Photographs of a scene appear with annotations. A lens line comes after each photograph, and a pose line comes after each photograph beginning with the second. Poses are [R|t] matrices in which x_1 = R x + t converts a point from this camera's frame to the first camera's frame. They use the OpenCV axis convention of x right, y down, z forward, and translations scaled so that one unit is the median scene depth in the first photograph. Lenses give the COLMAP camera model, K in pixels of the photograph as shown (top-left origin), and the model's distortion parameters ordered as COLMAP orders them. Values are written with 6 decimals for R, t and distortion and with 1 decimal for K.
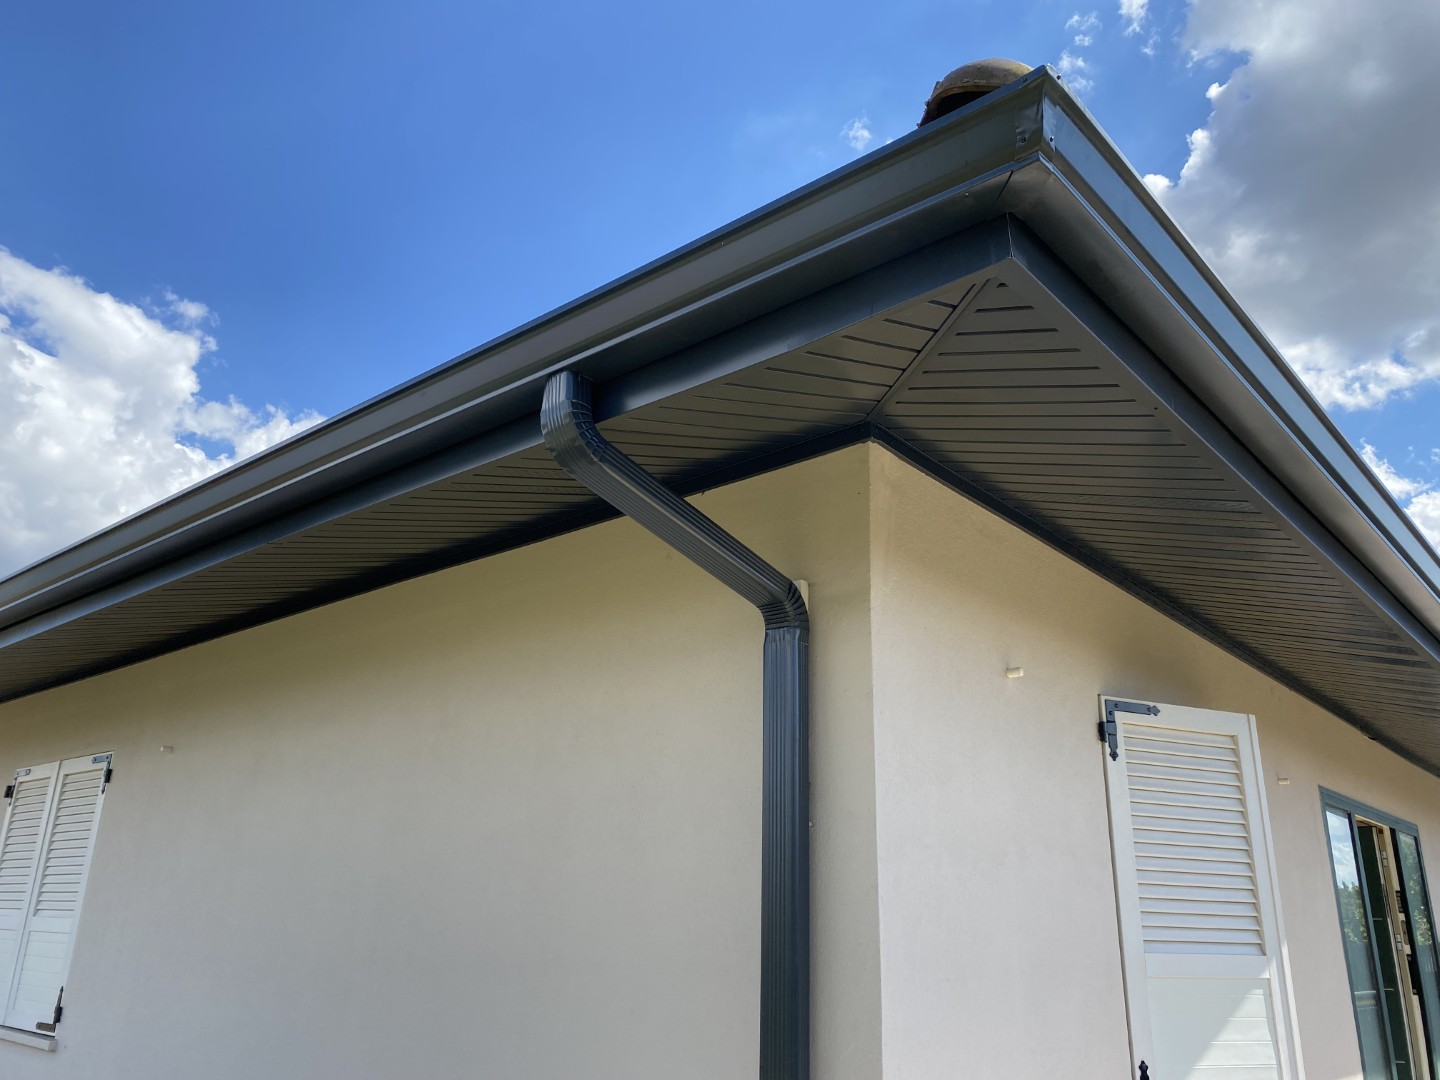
lens RADIAL K [[1085.1, 0, 720.0], [0, 1085.1, 540.0], [0, 0, 1]] dist [0.008954, -0.005409]
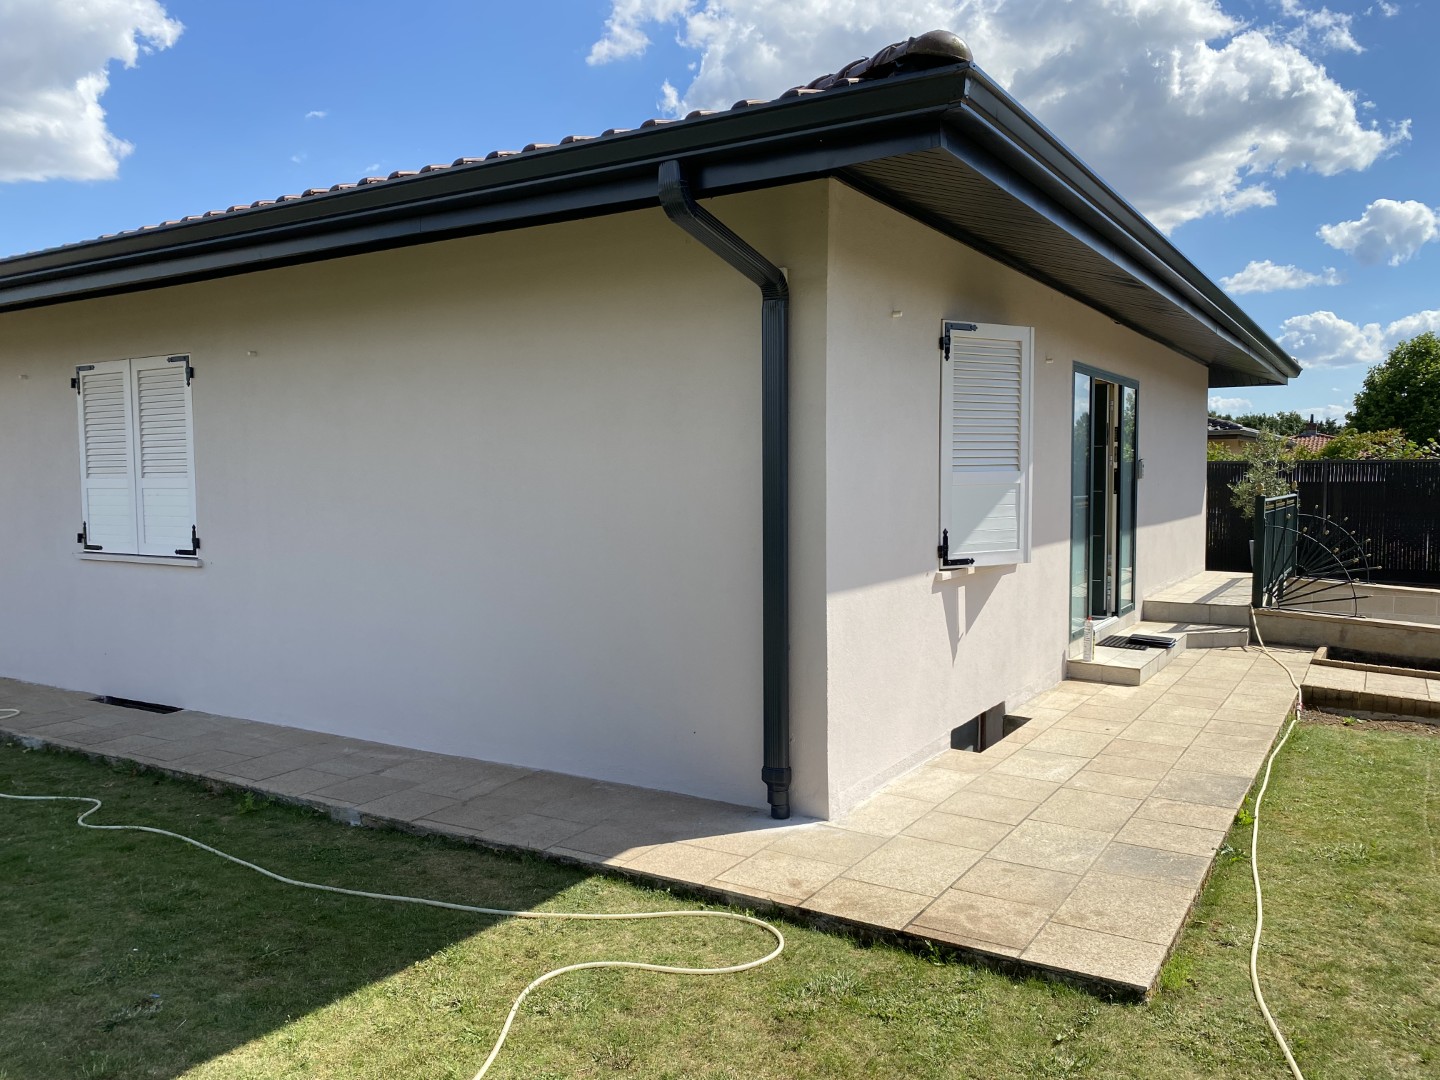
lens RADIAL K [[1092.0, 0, 720.0], [0, 1092.0, 540.0], [0, 0, 1]] dist [0.107028, -0.192463]
pose [[0.986005, -0.046380, 0.160135, -0.230575], [-0.020862, 0.918648, 0.394525, -0.179310], [-0.165406, -0.392344, 0.904824, -0.498664]]
